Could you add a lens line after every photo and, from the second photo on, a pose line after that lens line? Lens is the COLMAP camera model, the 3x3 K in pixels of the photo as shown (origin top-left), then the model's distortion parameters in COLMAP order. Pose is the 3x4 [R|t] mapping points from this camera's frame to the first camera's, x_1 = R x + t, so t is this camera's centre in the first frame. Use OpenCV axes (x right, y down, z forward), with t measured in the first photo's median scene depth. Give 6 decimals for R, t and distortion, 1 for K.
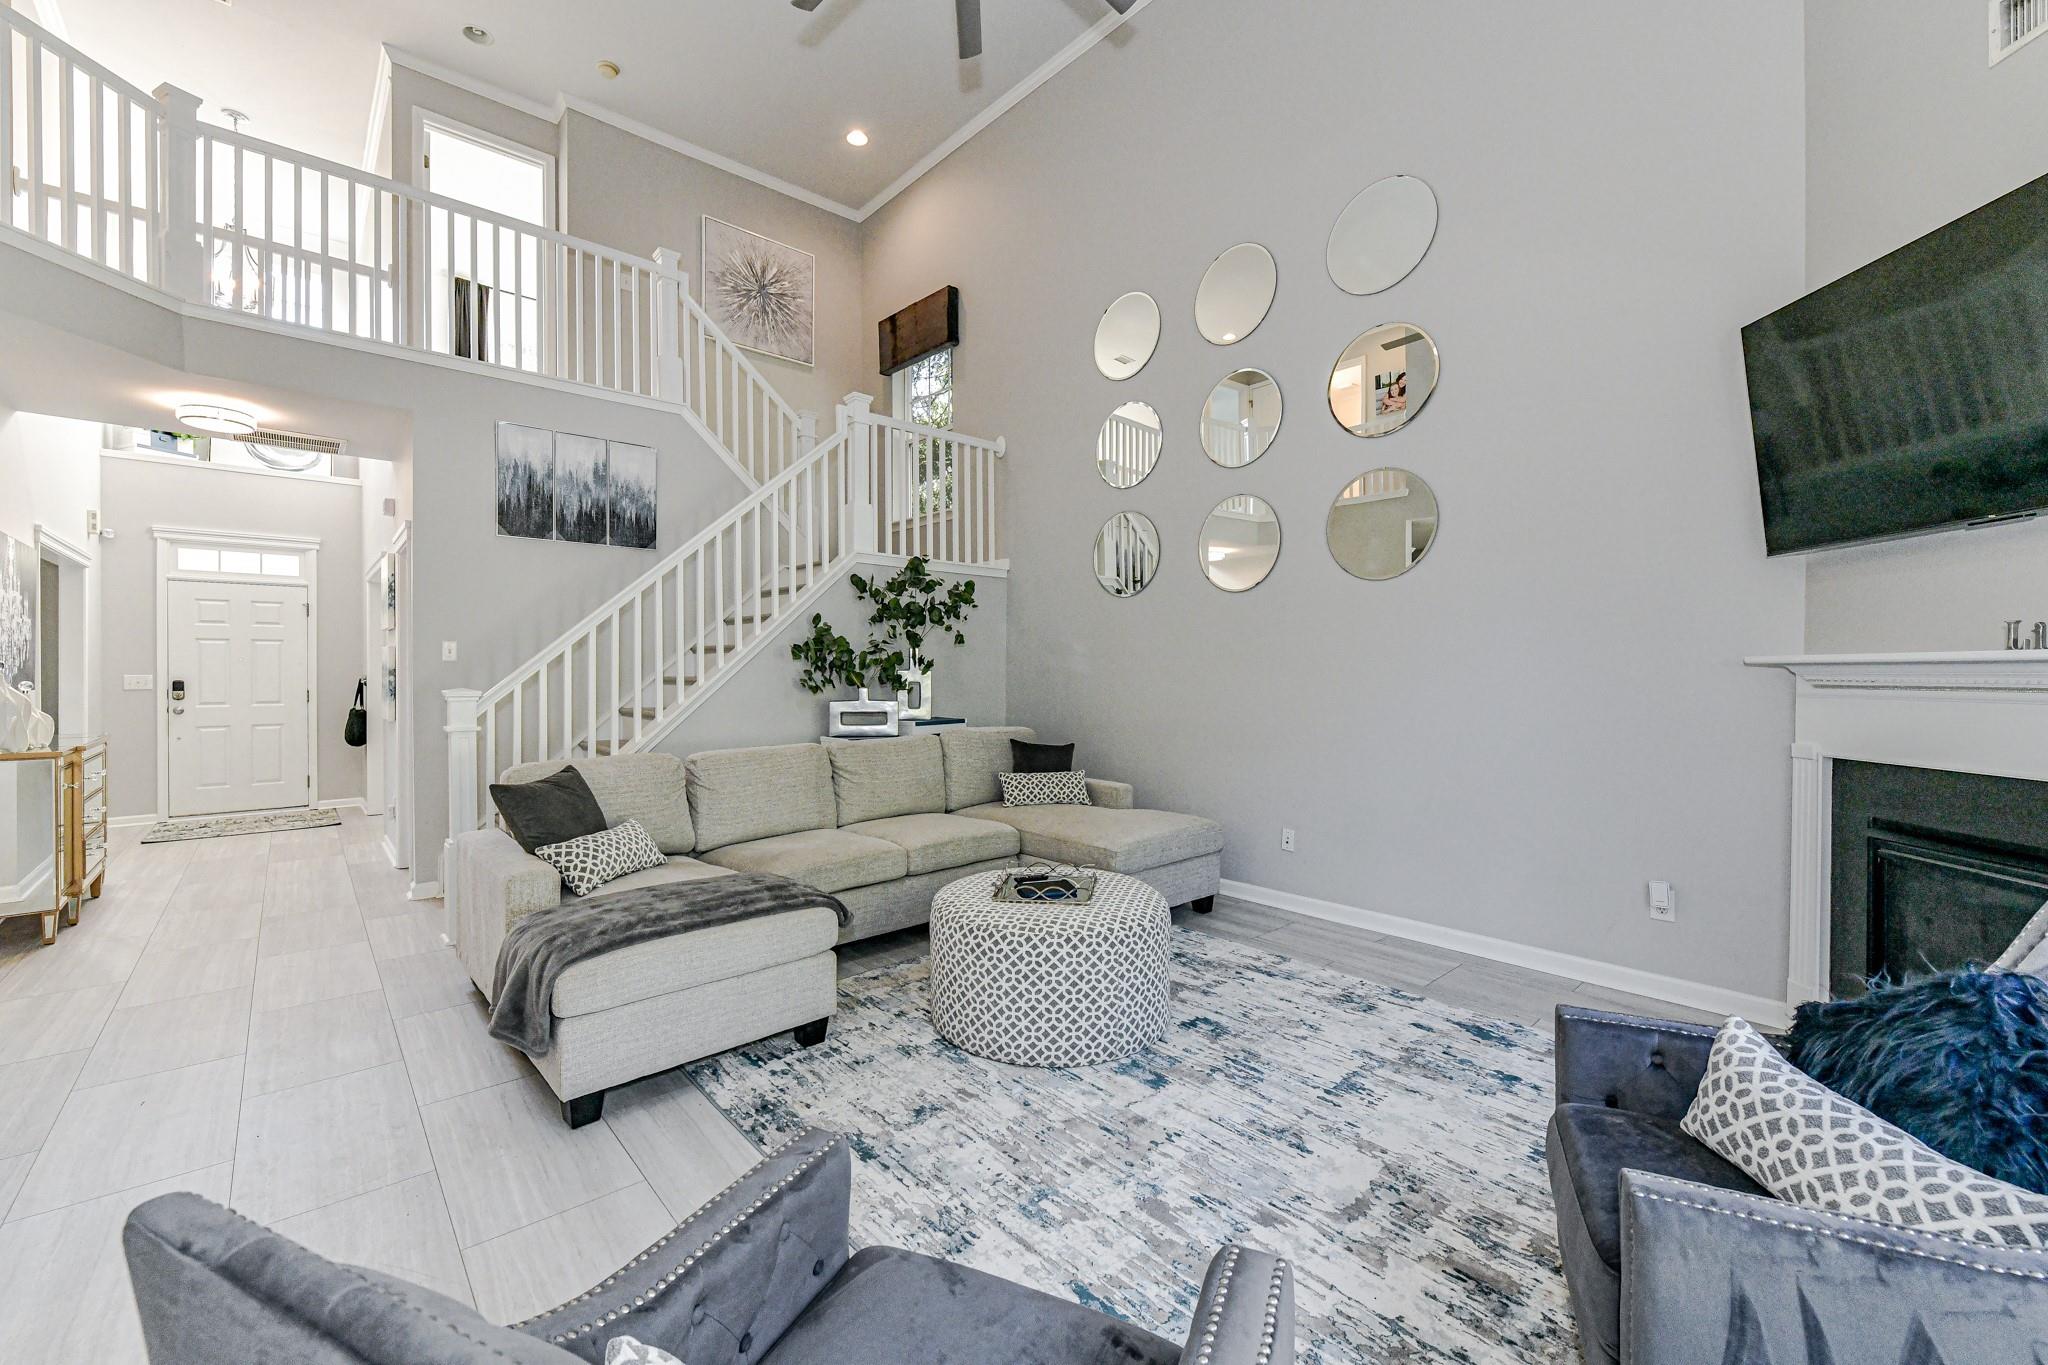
lens RADIAL K [[829.8, 0, 1012.6], [0, 829.8, 666.9], [0, 0, 1]] dist [-0.002133, -0.000469]
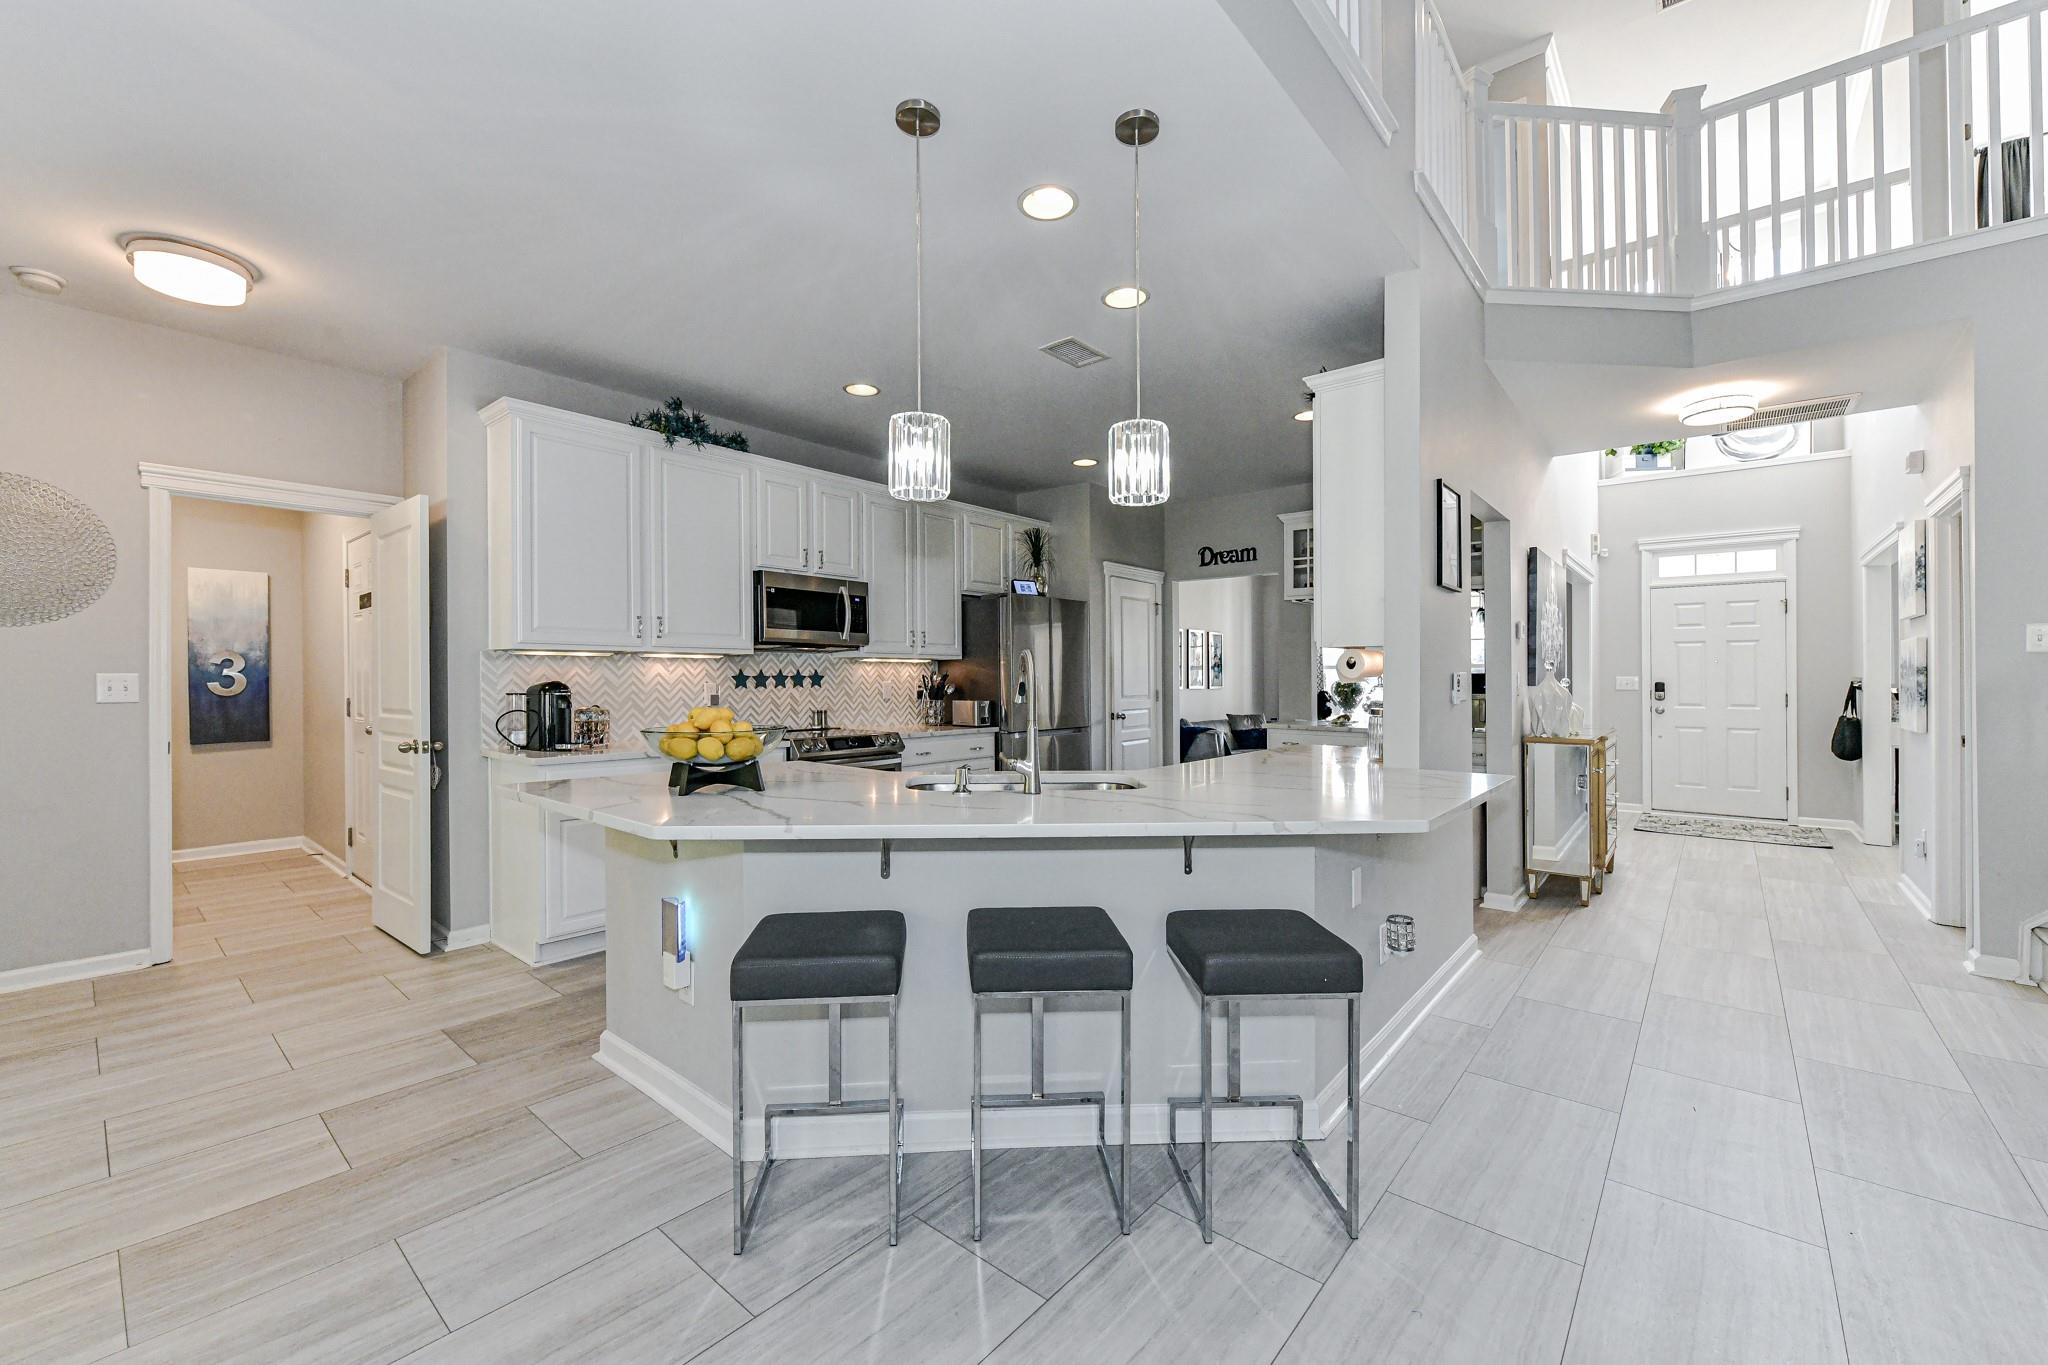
lens RADIAL K [[823.9, 0, 1017.6], [0, 823.9, 676.1], [0, 0, 1]] dist [-0.003250, -0.000478]
pose [[0.146970, -0.002666, -0.989137, -0.106299], [0.002544, 0.999994, -0.002317, 0.011449], [0.989138, -0.002176, 0.146976, 0.036300]]
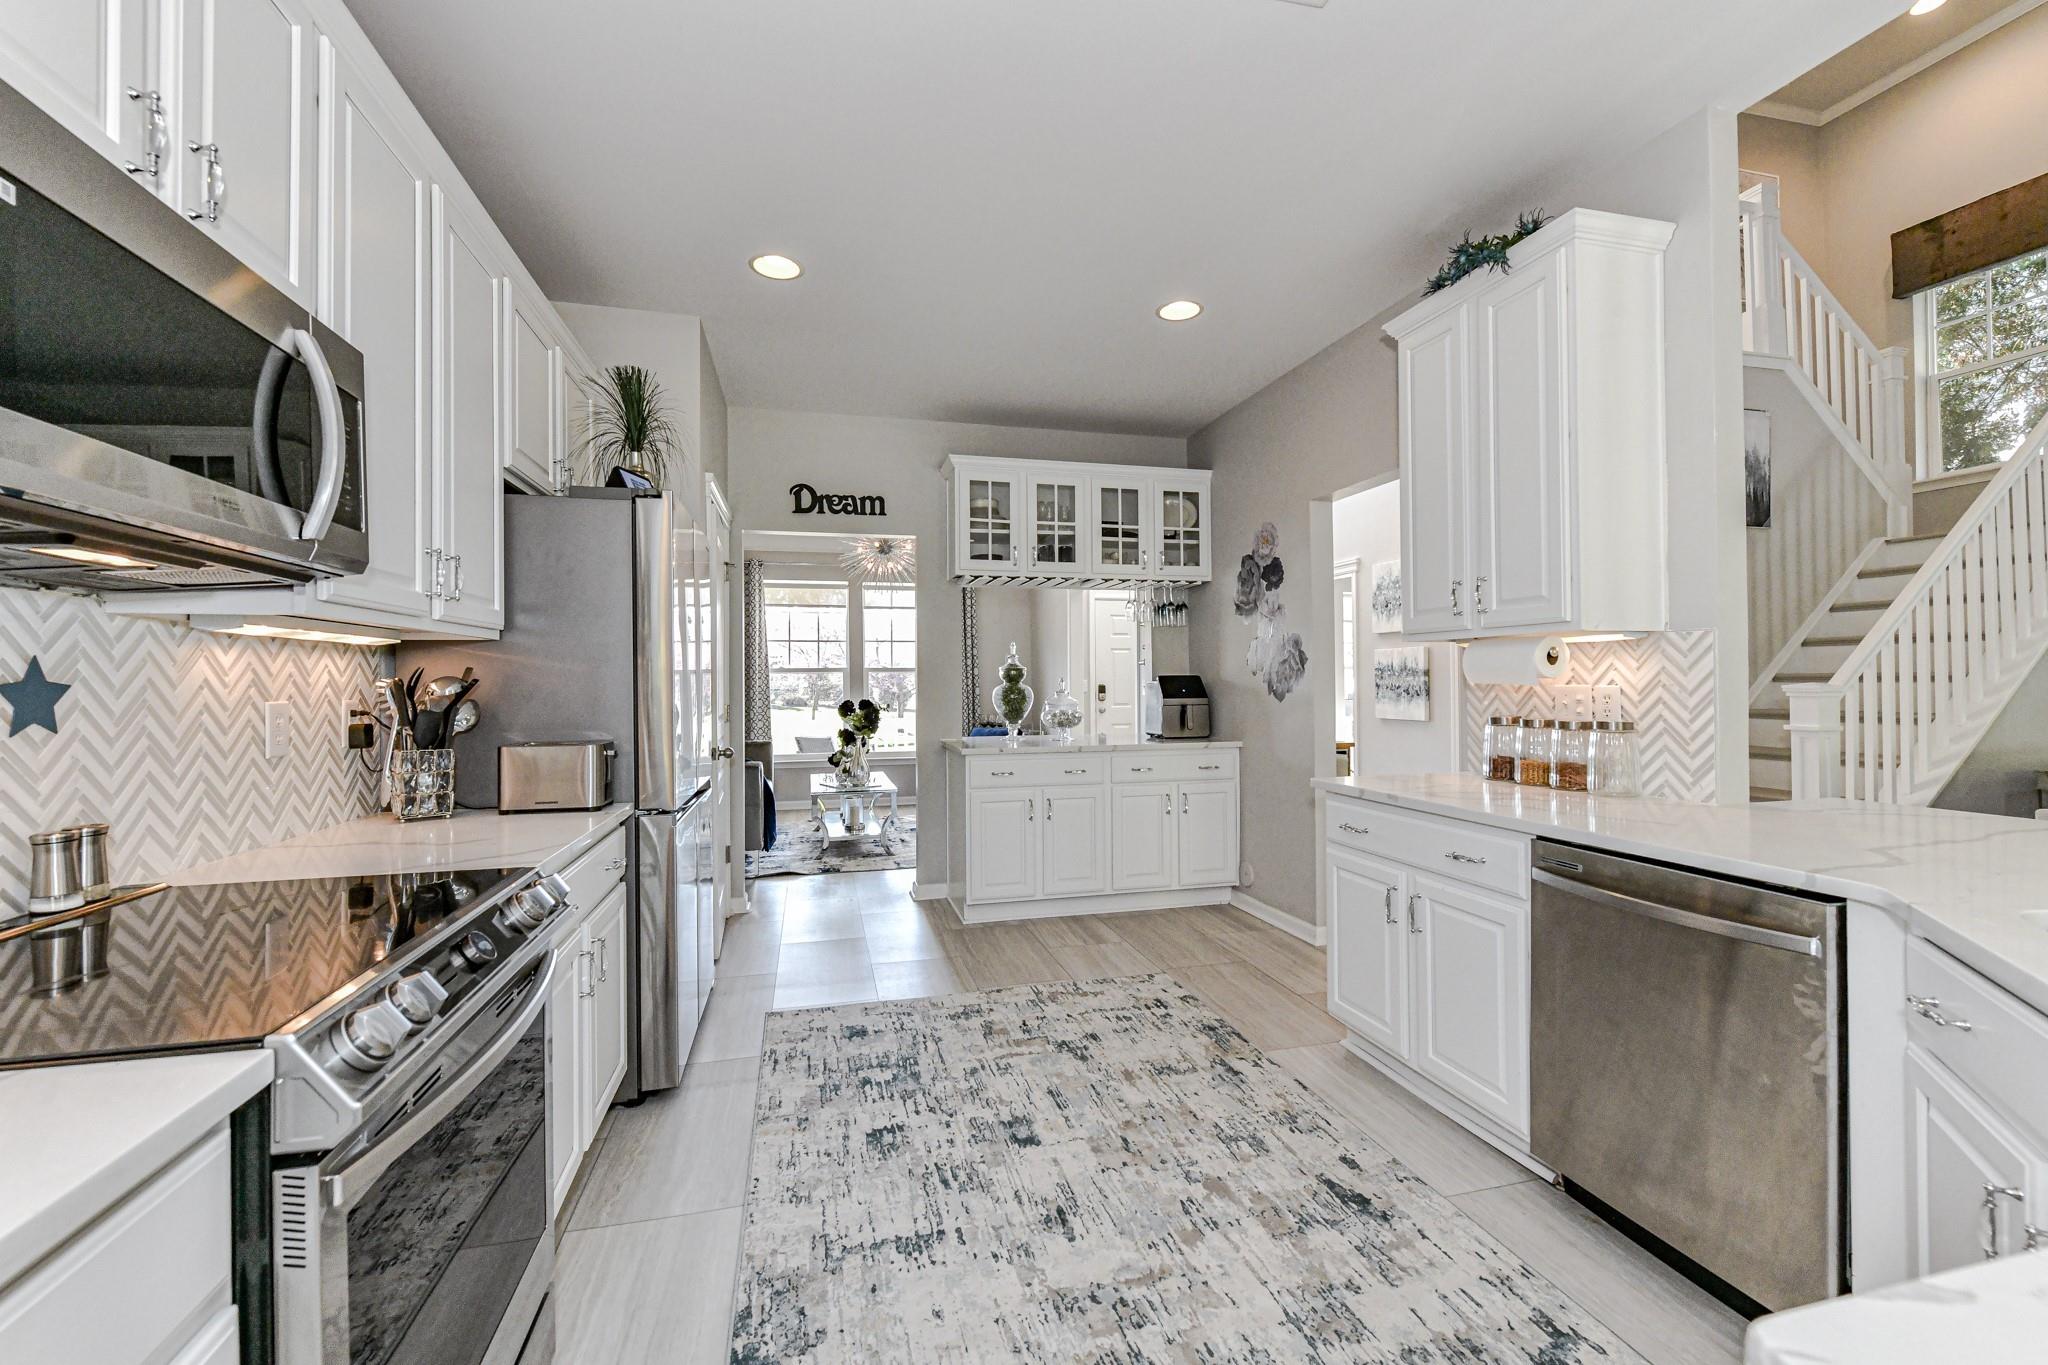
lens RADIAL K [[823.9, 0, 1017.6], [0, 823.9, 676.1], [0, 0, 1]] dist [-0.003250, -0.000478]
pose [[0.890512, -0.010680, -0.454835, -0.725652], [0.010064, 0.999942, -0.003775, 0.009511], [0.454849, -0.001216, 0.890568, -0.126995]]
